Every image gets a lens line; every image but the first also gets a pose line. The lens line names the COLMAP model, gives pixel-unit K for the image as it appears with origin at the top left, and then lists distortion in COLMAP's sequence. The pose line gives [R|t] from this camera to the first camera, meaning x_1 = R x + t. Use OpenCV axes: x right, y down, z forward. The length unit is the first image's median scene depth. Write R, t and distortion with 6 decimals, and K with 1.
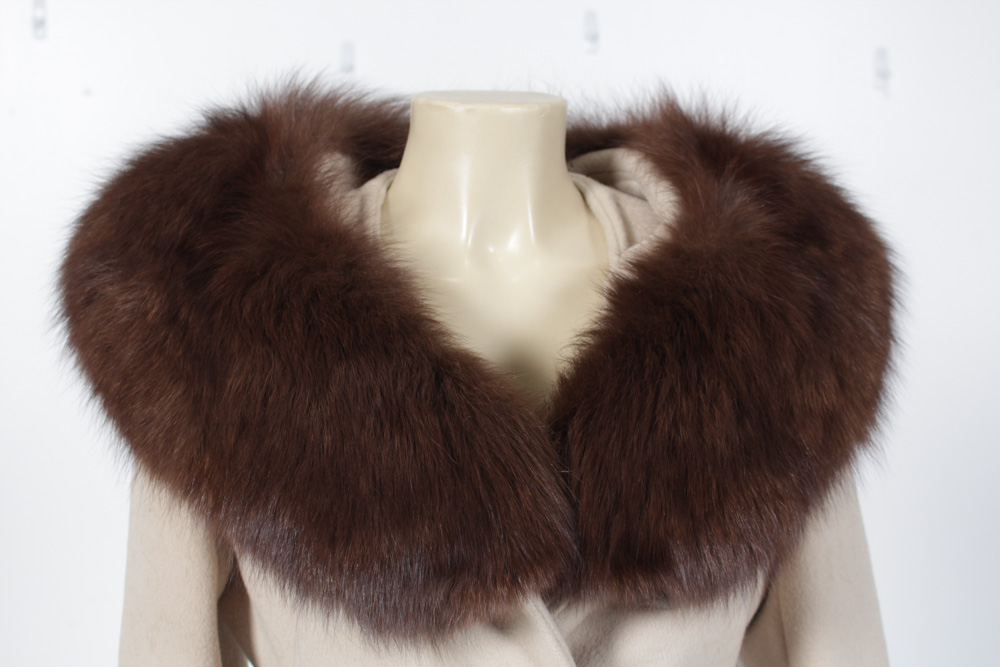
lens RADIAL K [[1548.3, 0, 500.0], [0, 1548.3, 333.5], [0, 0, 1]] dist [-0.021230, -0.040266]
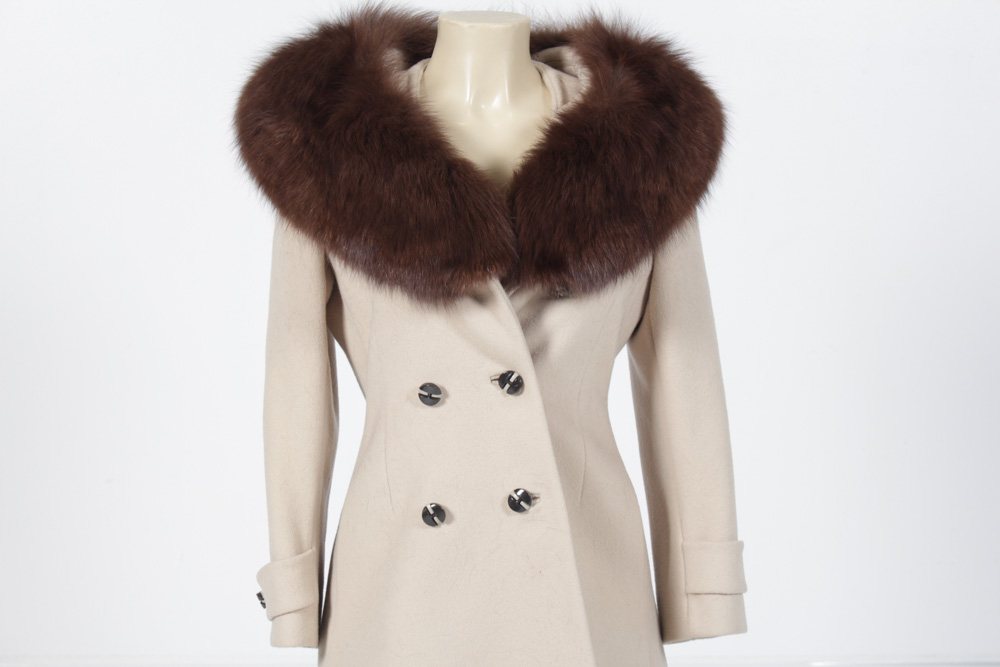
lens RADIAL K [[2445.5, 0, 500.0], [0, 2445.5, 333.5], [0, 0, 1]] dist [0.025234, 0.084154]
pose [[0.999203, 0.011794, -0.038122, 0.130871], [-0.010716, 0.999540, 0.028360, 0.132509], [0.038439, -0.027929, 0.998871, -1.896154]]
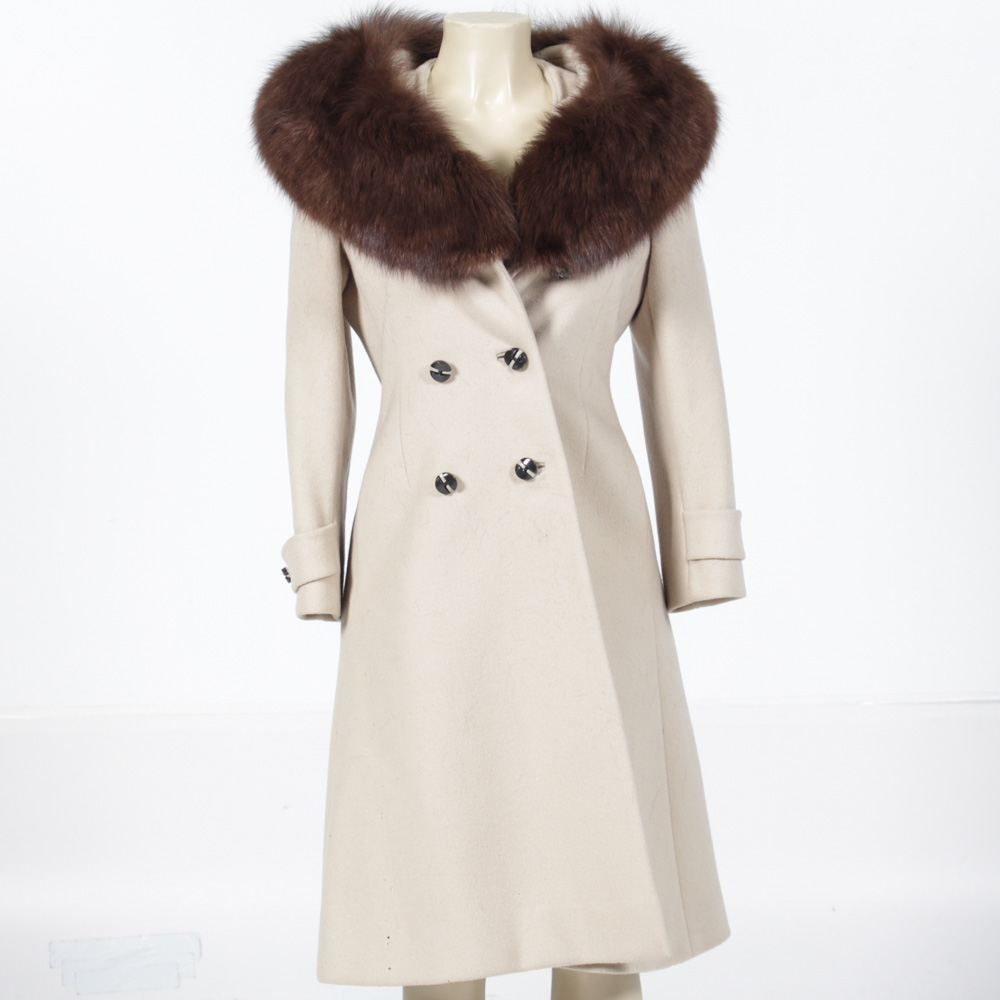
lens RADIAL K [[3215.0, 0, 500.0], [0, 3215.0, 500.0], [0, 0, 1]] dist [0.013040, -1.831164]
pose [[0.998311, -0.004414, -0.057929, 0.247349], [0.007305, 0.998733, 0.049785, 0.246001], [0.057636, -0.050124, 0.997079, -3.062093]]
